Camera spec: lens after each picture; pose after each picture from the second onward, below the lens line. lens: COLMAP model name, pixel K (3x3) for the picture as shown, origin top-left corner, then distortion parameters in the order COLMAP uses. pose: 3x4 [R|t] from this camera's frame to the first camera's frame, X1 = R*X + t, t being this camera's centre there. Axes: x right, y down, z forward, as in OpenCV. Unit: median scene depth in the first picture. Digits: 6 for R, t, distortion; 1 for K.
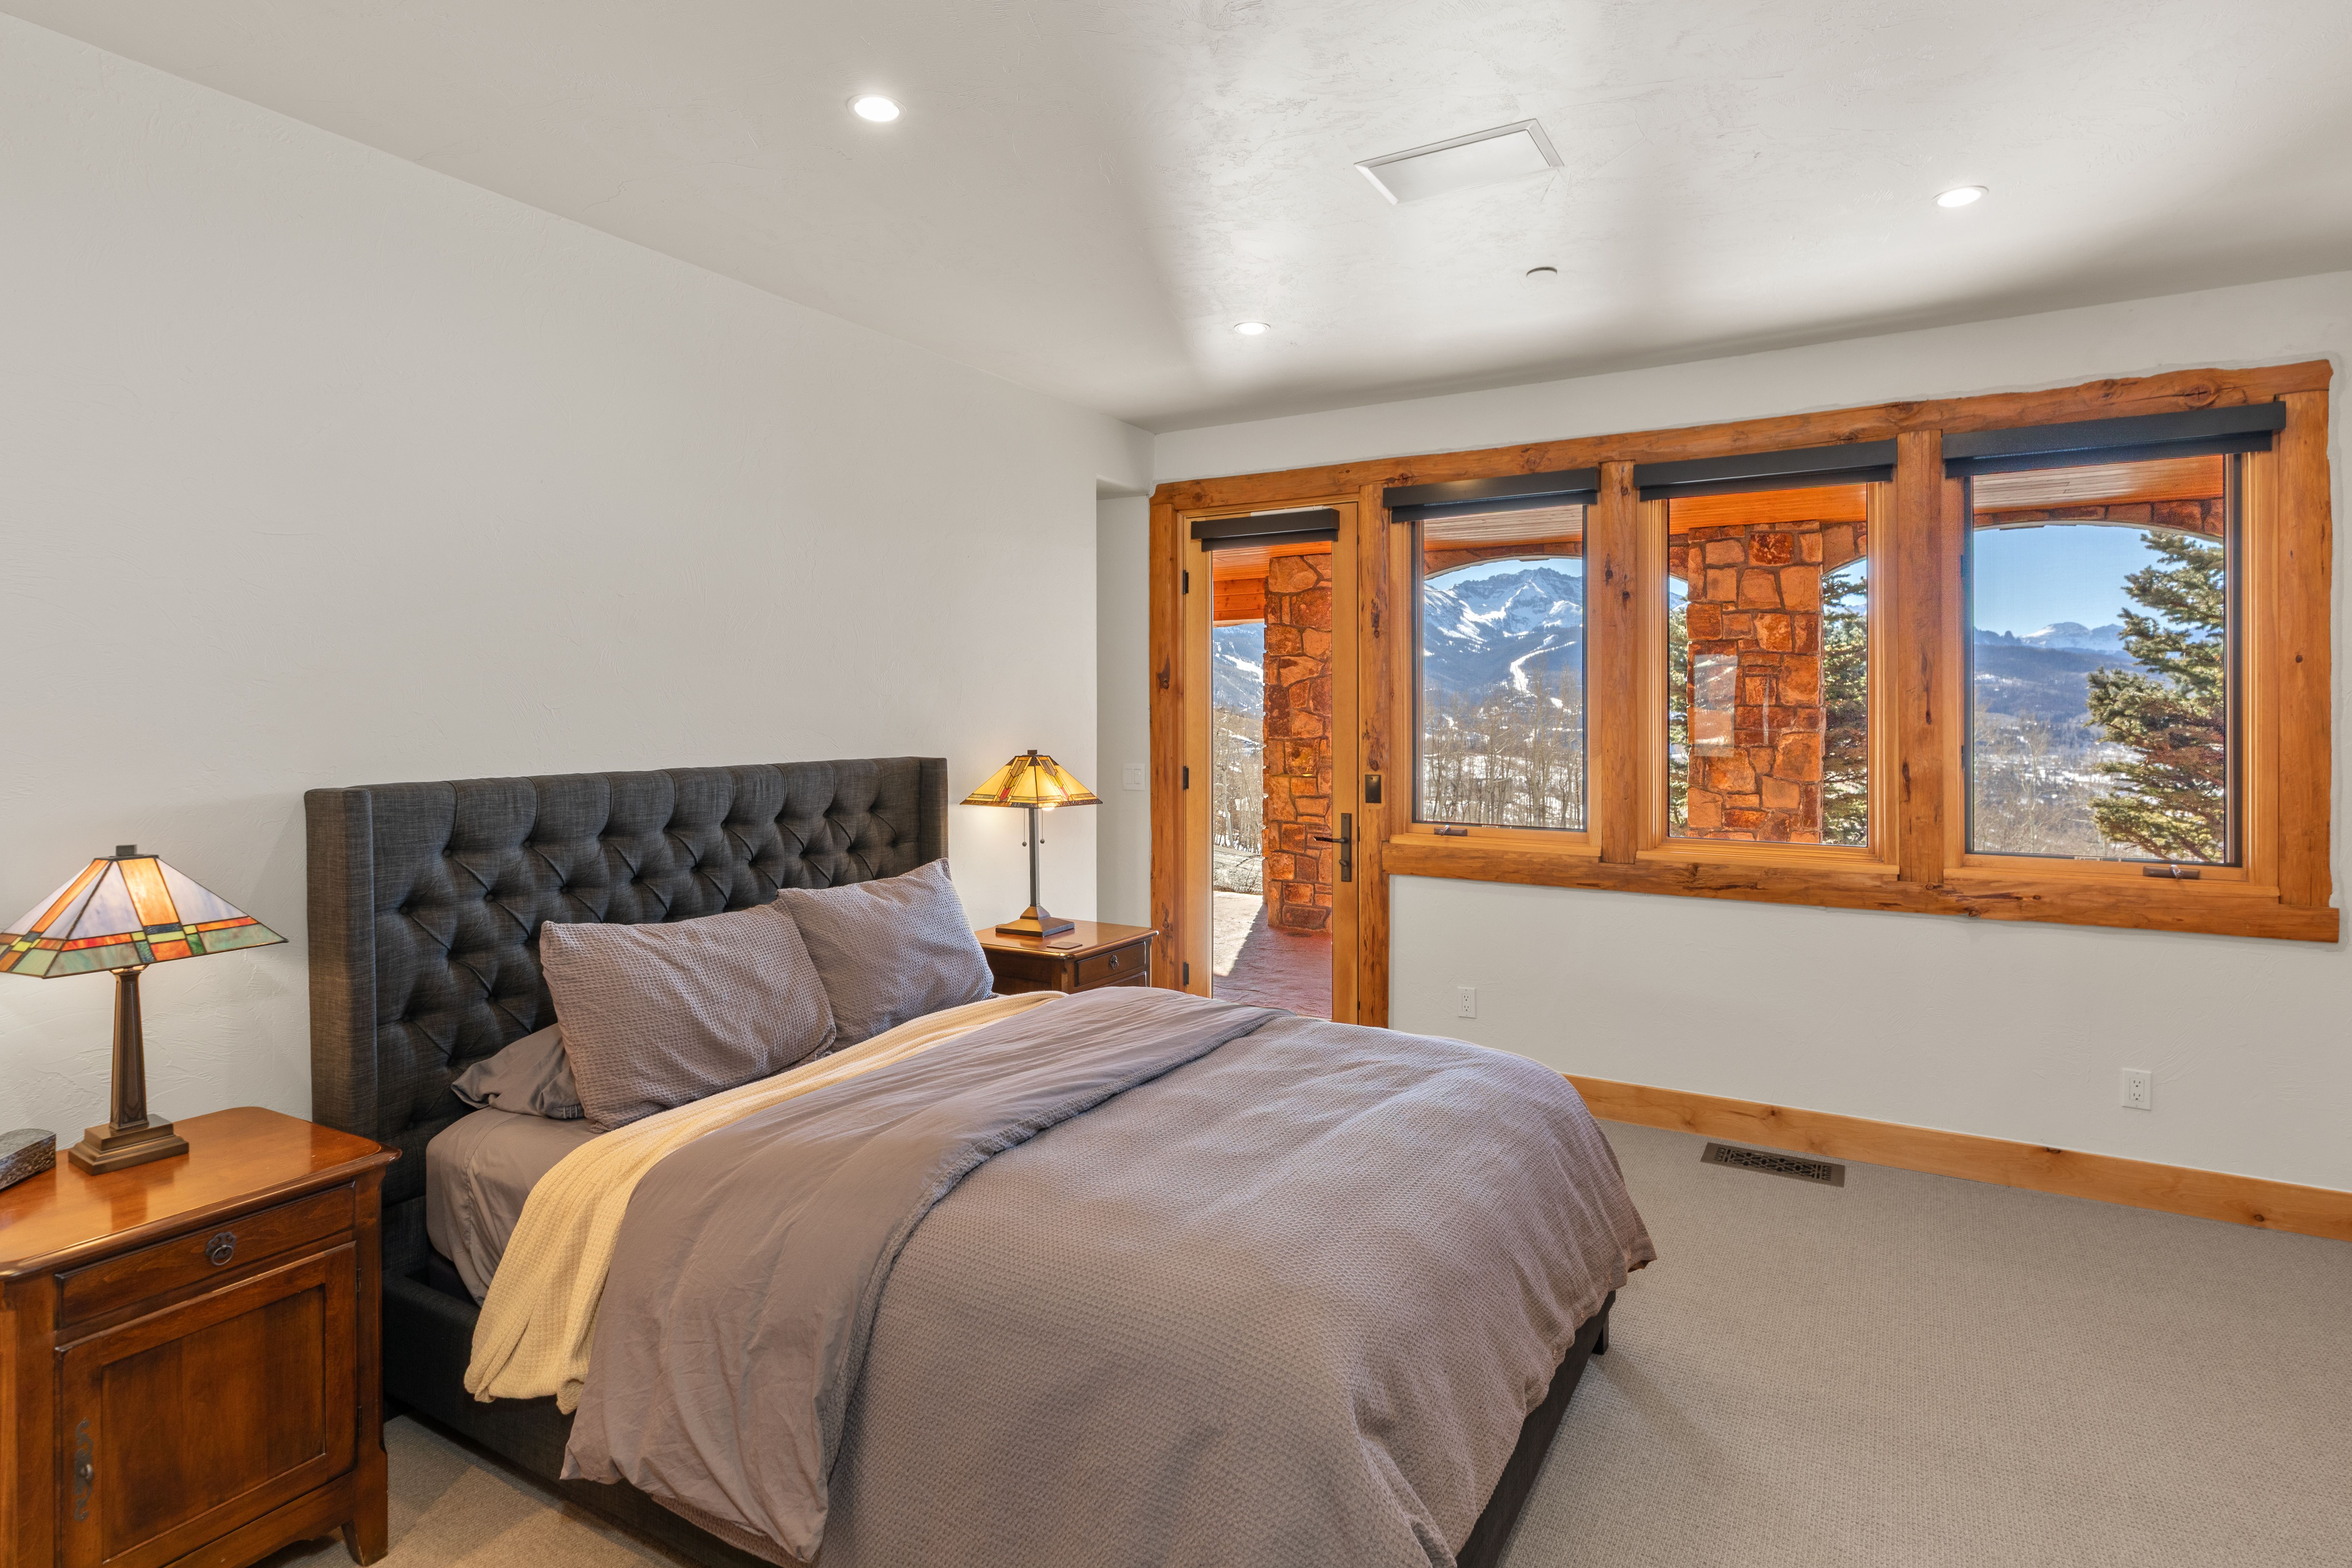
lens RADIAL K [[1185.6, 0, 1221.1], [0, 1185.6, 711.9], [0, 0, 1]] dist [0.004184, 0.000680]
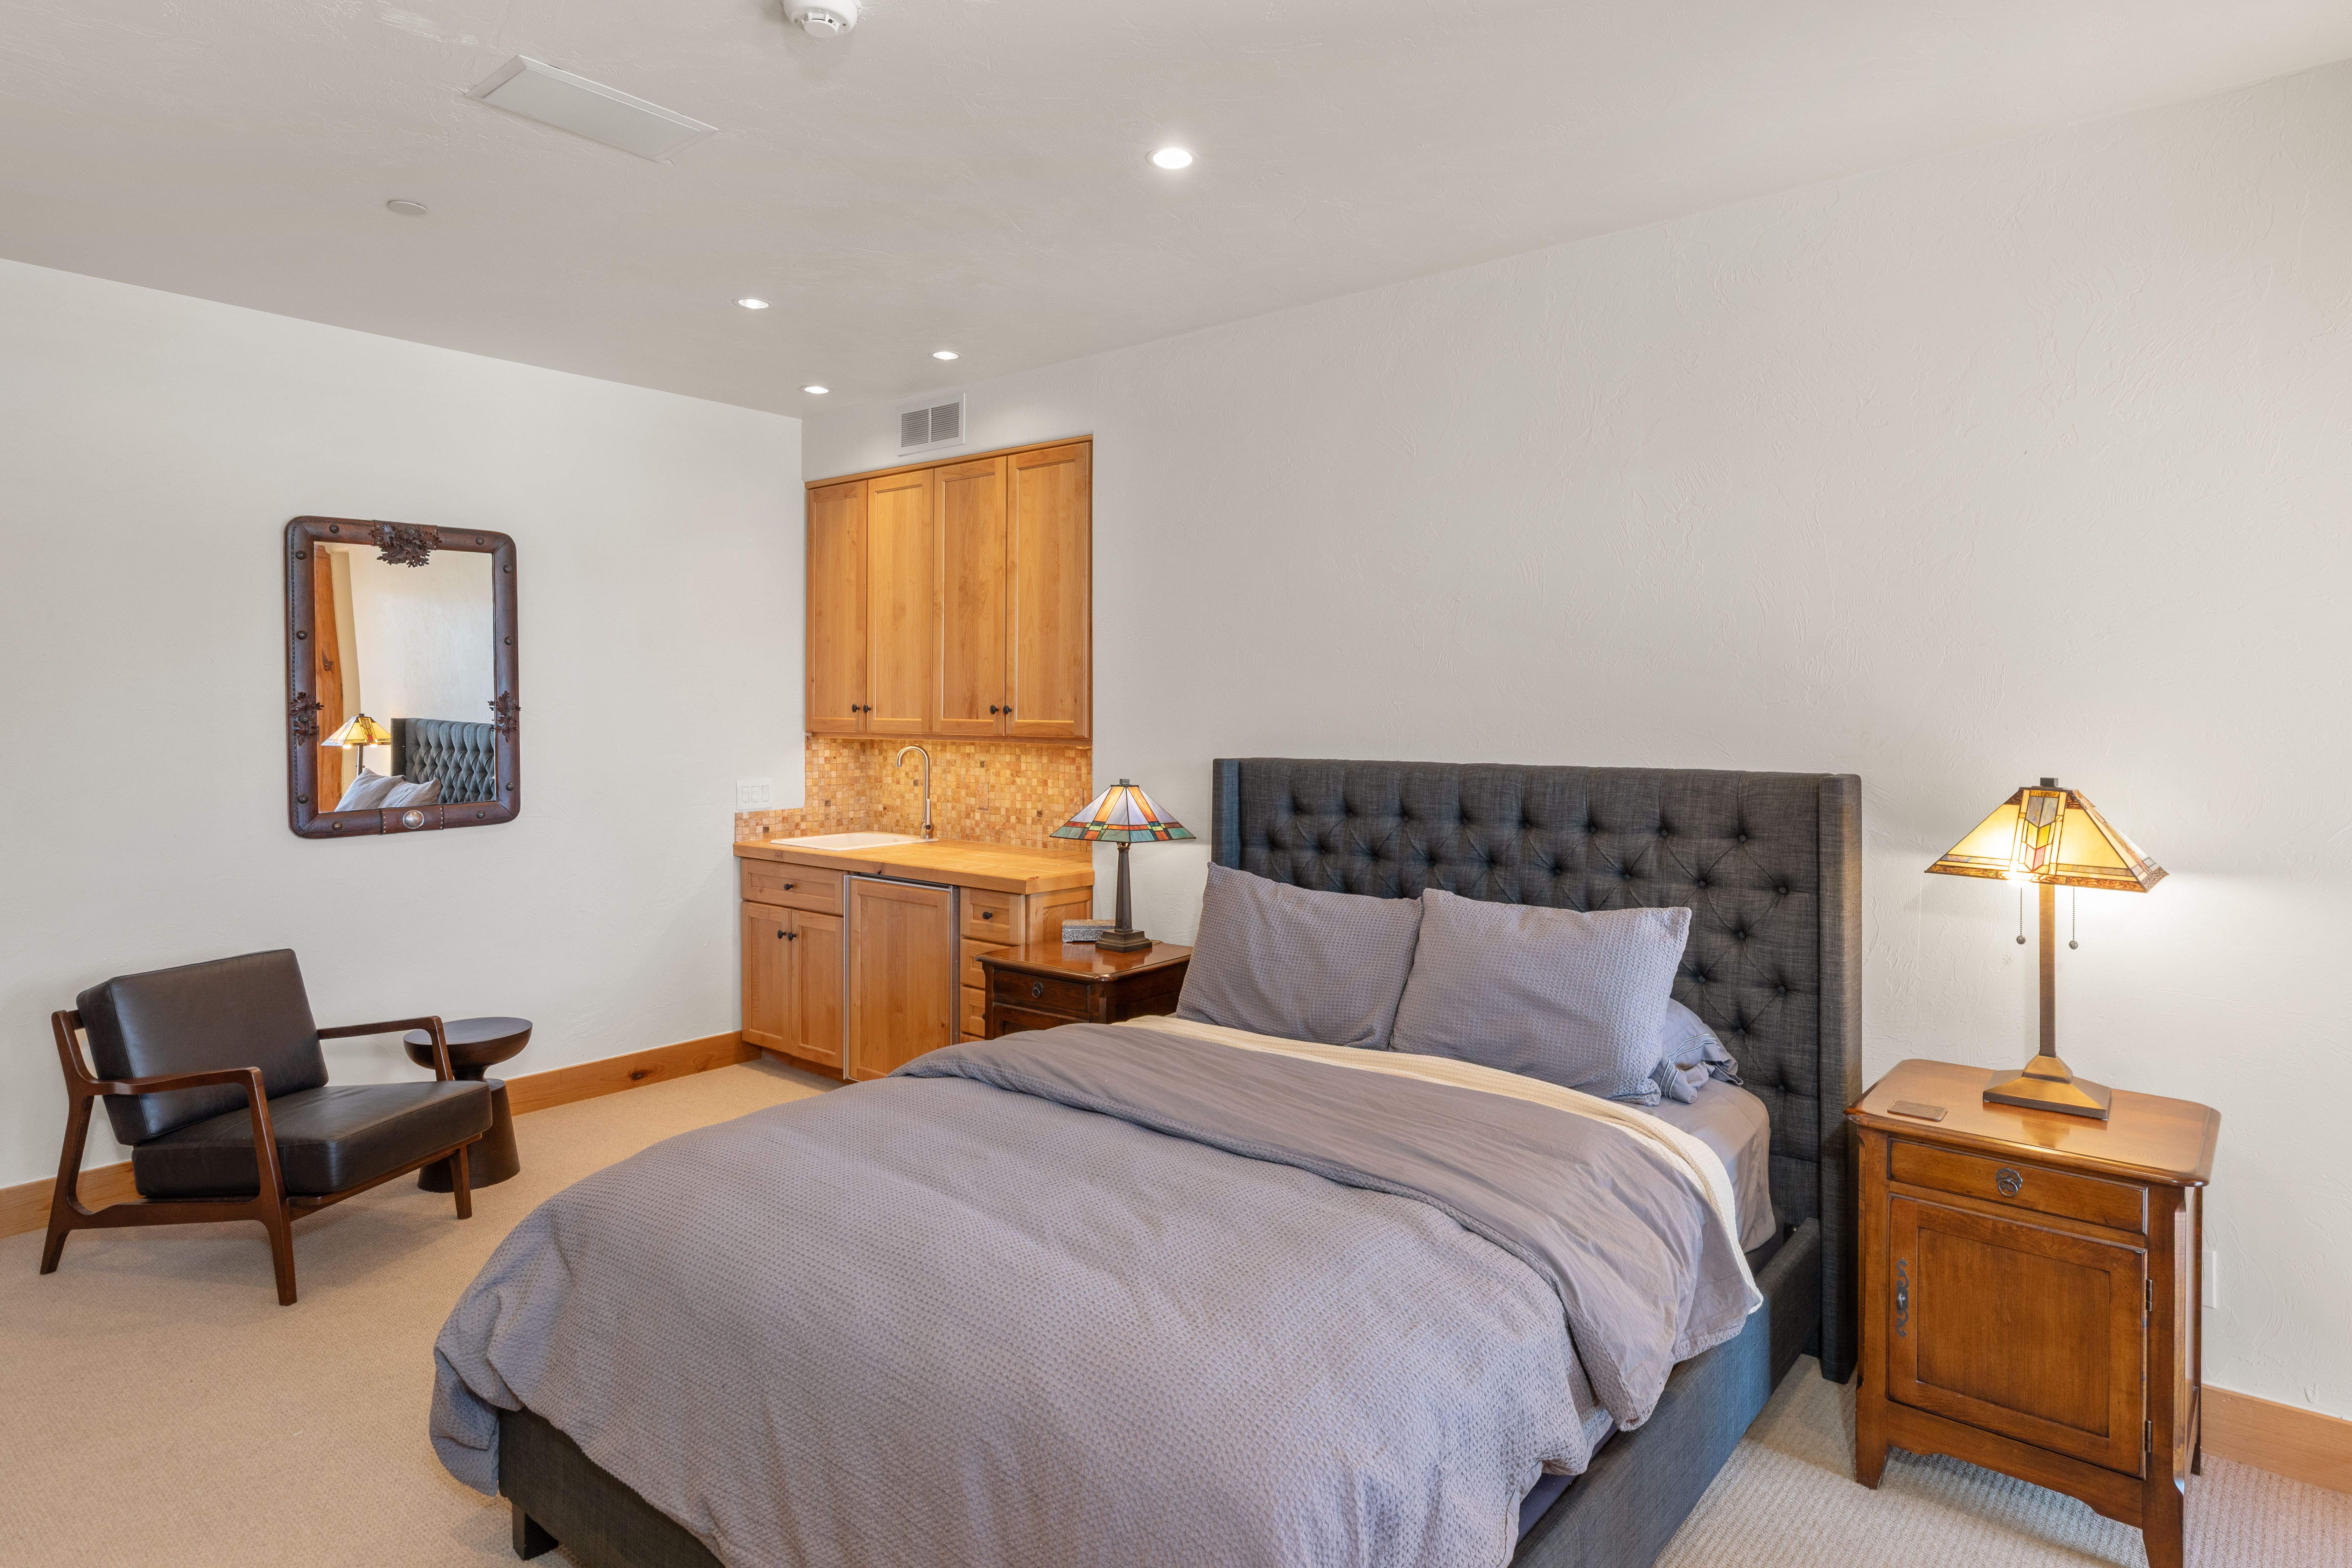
lens RADIAL K [[1335.7, 0, 1178.8], [0, 1335.7, 702.8], [0, 0, 1]] dist [0.003687, 0.000358]
pose [[-0.166639, 0.009342, -0.985974, 0.778290], [0.004869, 0.999951, 0.008652, -0.017178], [0.986006, -0.003359, -0.166677, 0.998113]]
